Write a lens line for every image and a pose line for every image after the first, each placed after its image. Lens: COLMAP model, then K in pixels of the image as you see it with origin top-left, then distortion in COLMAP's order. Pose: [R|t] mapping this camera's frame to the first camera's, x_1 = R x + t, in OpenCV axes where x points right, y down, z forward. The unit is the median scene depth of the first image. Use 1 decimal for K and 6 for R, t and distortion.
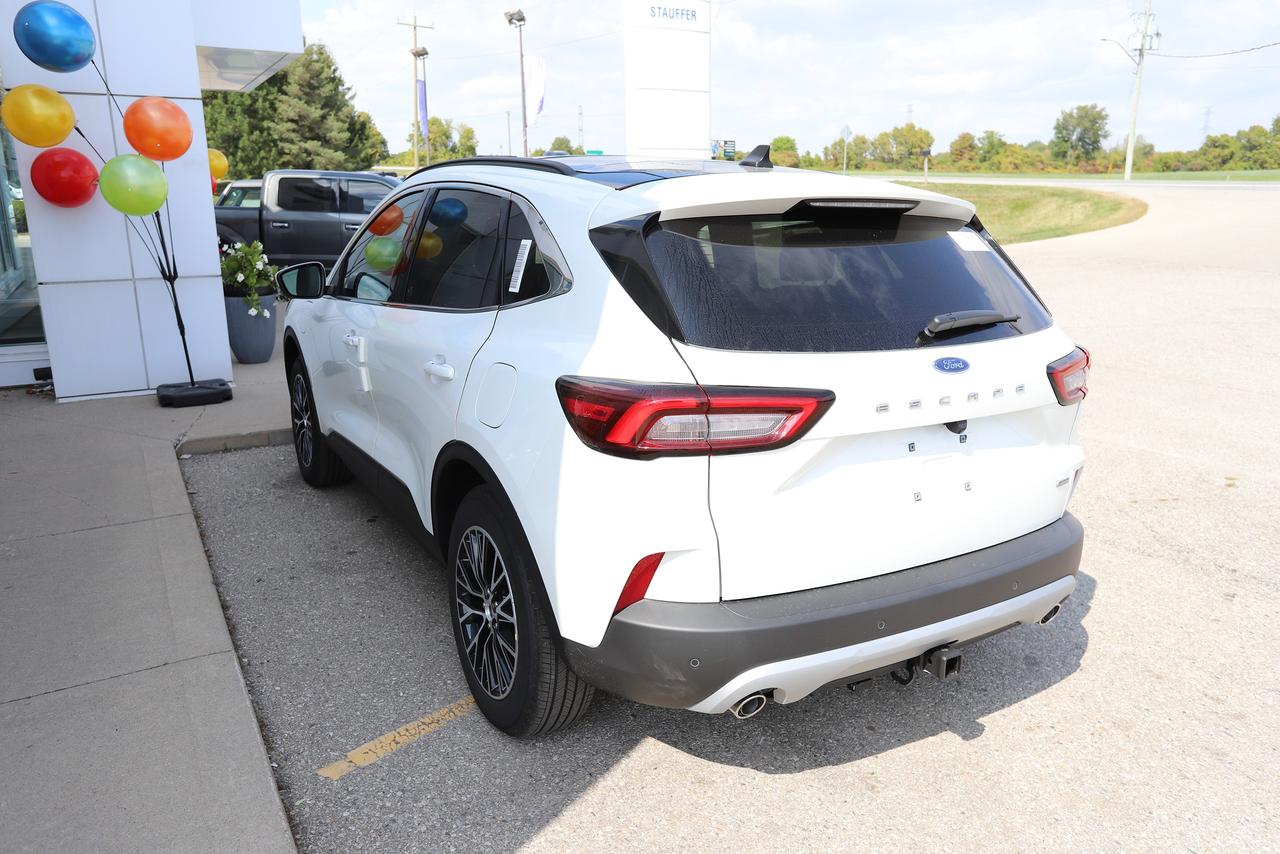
lens RADIAL K [[962.0, 0, 671.8], [0, 962.0, 430.2], [0, 0, 1]] dist [-0.044878, 0.047174]
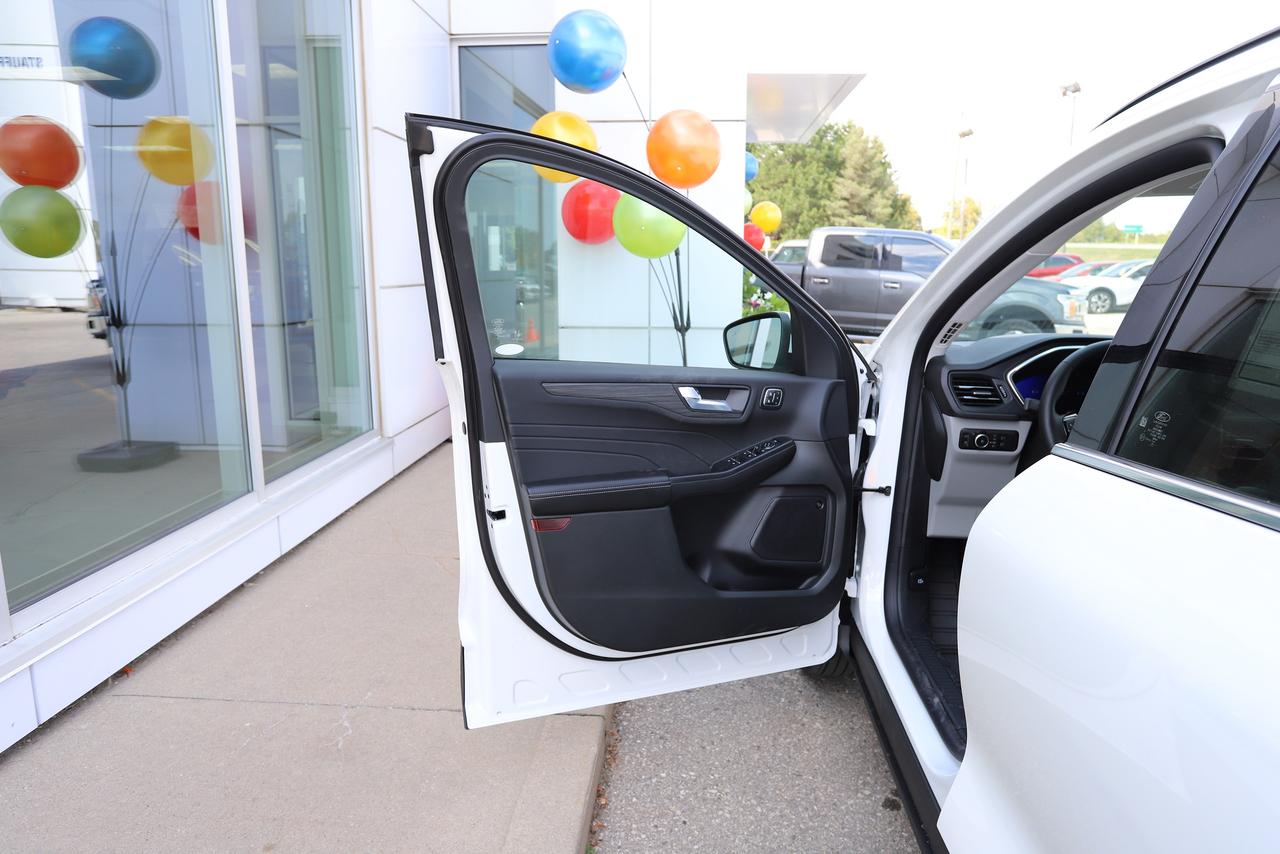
lens RADIAL K [[825.1, 0, 635.2], [0, 825.1, 427.5], [0, 0, 1]] dist [-0.070946, -0.001871]
pose [[0.822471, 0.117210, -0.556599, -0.053378], [-0.142708, 0.989762, -0.002450, -0.023974], [0.550613, 0.081446, 0.830778, 0.138893]]
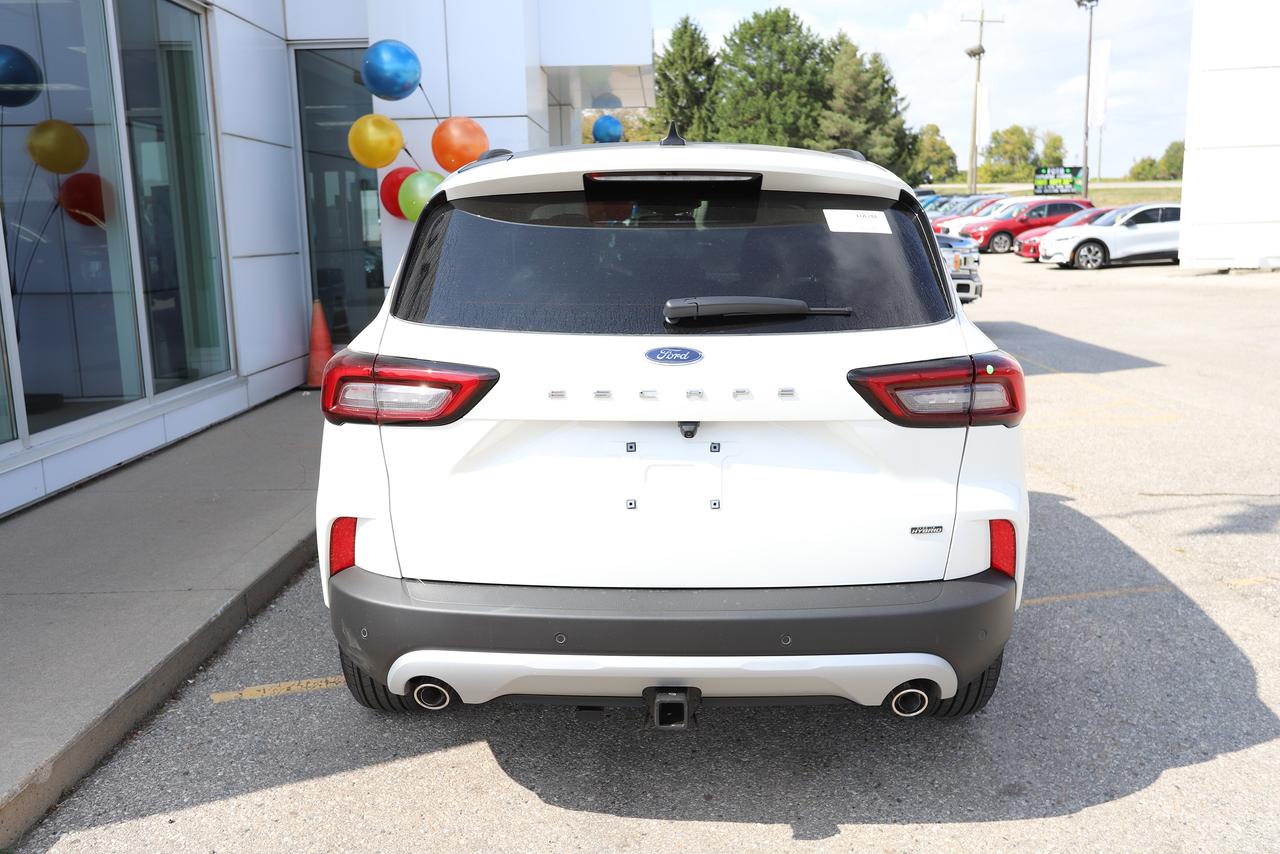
lens RADIAL K [[1125.1, 0, 637.0], [0, 1125.1, 425.3], [0, 0, 1]] dist [-0.012805, 0.033015]
pose [[0.842708, 0.079618, -0.532451, 0.109659], [-0.110941, 0.993459, -0.027033, 0.003491], [0.526816, 0.081852, 0.846029, 0.017591]]
